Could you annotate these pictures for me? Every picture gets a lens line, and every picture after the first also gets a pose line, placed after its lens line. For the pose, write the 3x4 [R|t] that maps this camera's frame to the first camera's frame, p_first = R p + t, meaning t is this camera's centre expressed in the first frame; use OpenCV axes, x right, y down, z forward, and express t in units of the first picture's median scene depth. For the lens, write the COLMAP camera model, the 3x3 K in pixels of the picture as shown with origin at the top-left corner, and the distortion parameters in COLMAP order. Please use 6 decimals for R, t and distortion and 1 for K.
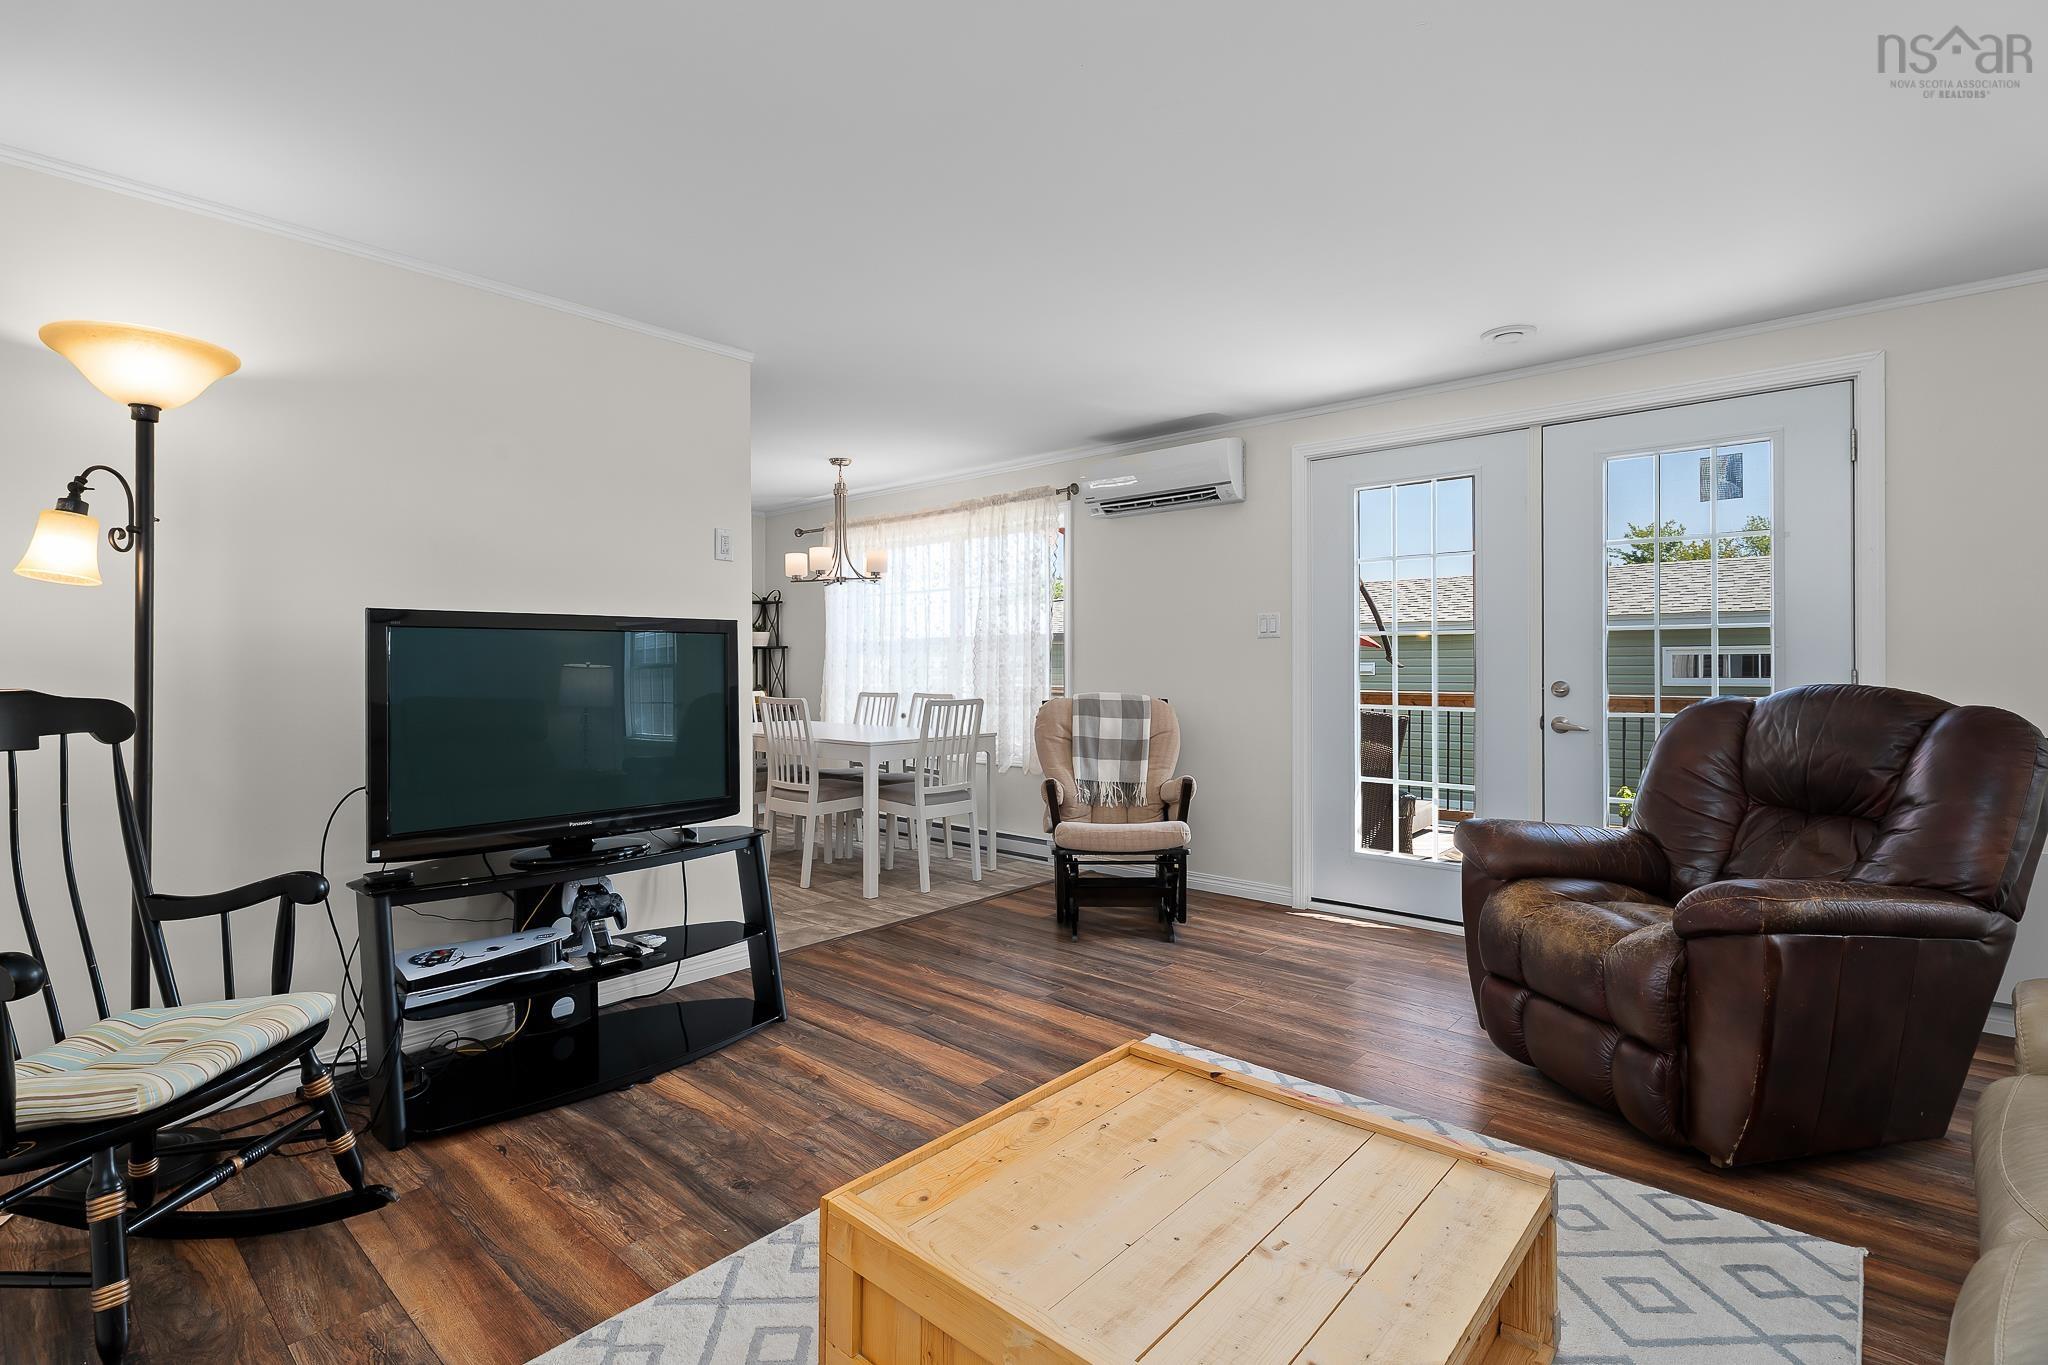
lens RADIAL K [[910.4, 0, 1012.0], [0, 910.4, 670.7], [0, 0, 1]] dist [-0.019321, 0.000996]
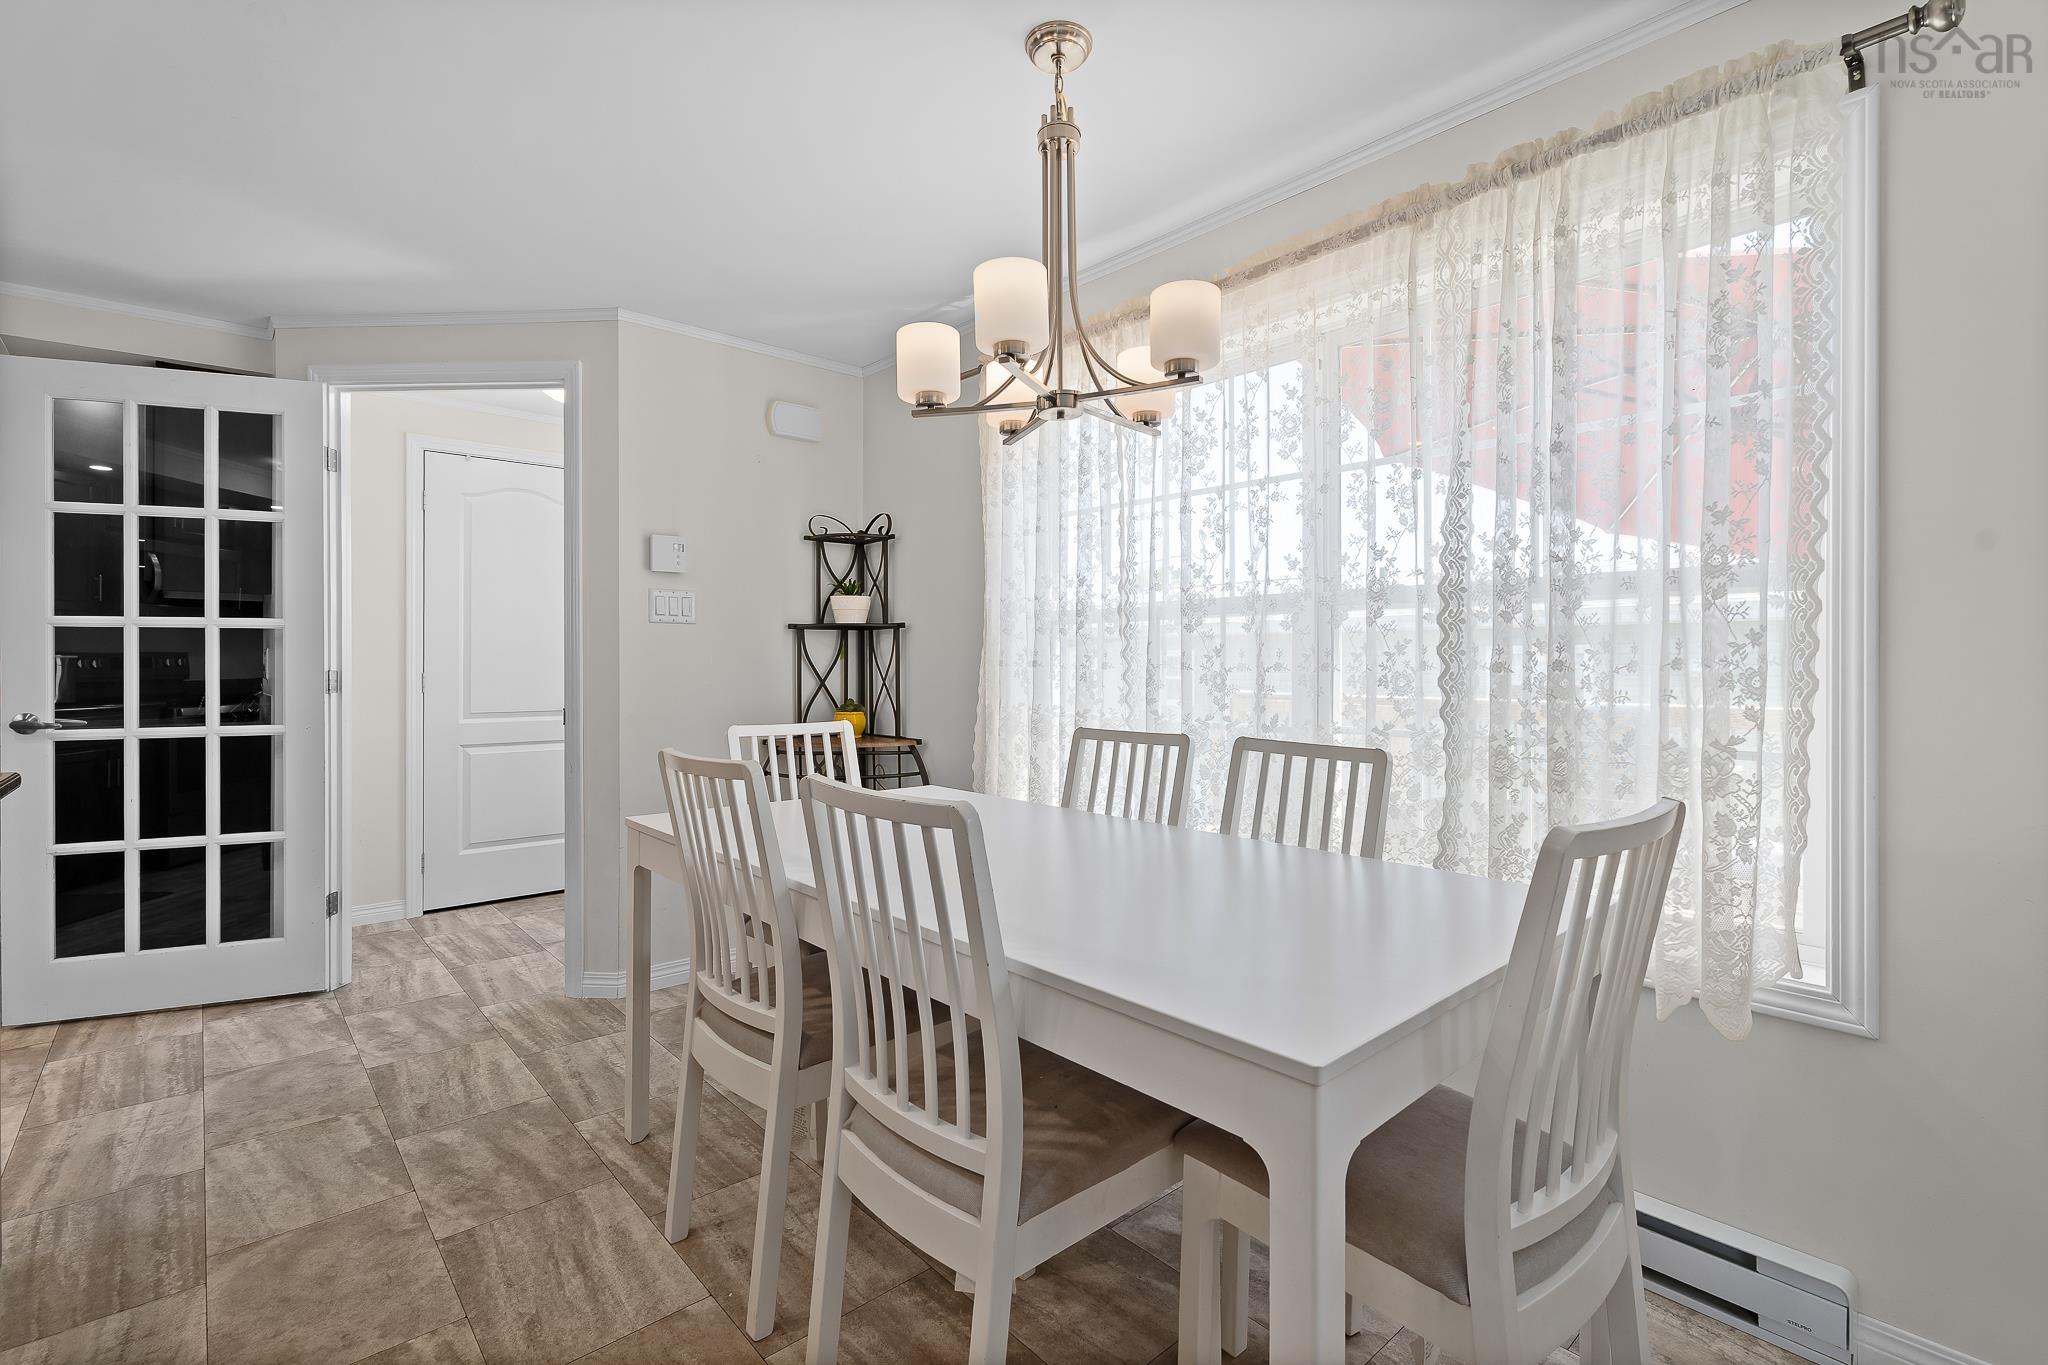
lens RADIAL K [[910.4, 0, 1019.5], [0, 910.4, 682.6], [0, 0, 1]] dist [-0.019321, 0.000996]
pose [[0.992908, 0.004937, -0.118779, -0.145421], [-0.002729, 0.999821, 0.018748, -0.004452], [0.118850, -0.018291, 0.992744, 0.595912]]
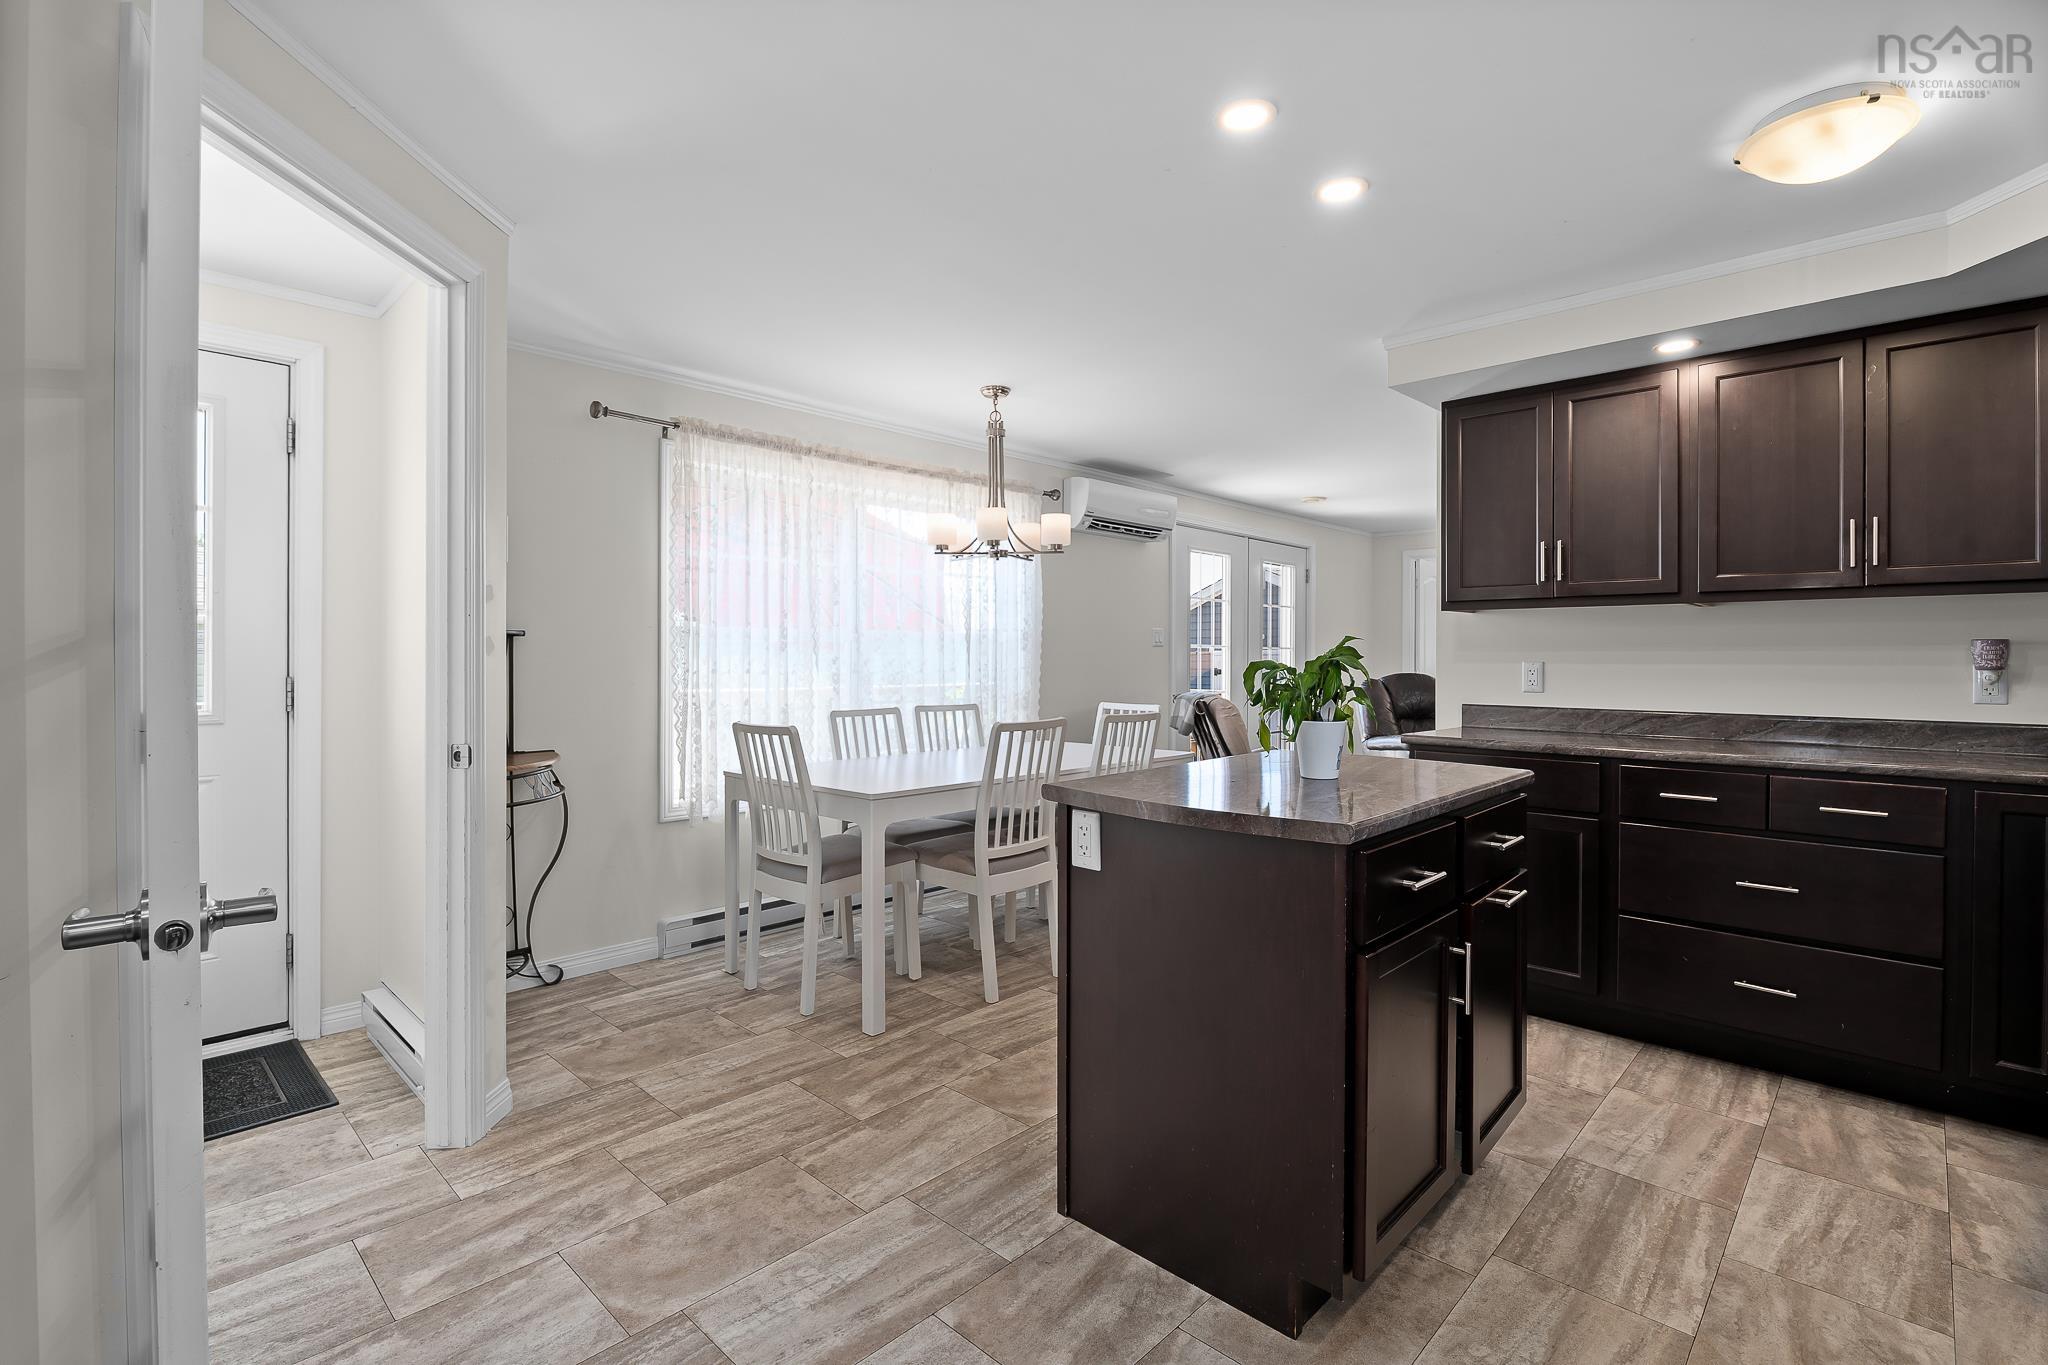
lens RADIAL K [[910.4, 0, 1043.4], [0, 910.4, 657.3], [0, 0, 1]] dist [-0.019321, 0.000996]
pose [[0.060304, -0.005566, 0.998165, -0.818321], [0.006542, 0.999965, 0.005181, -0.017081], [-0.998159, 0.006217, 0.060339, 0.813774]]
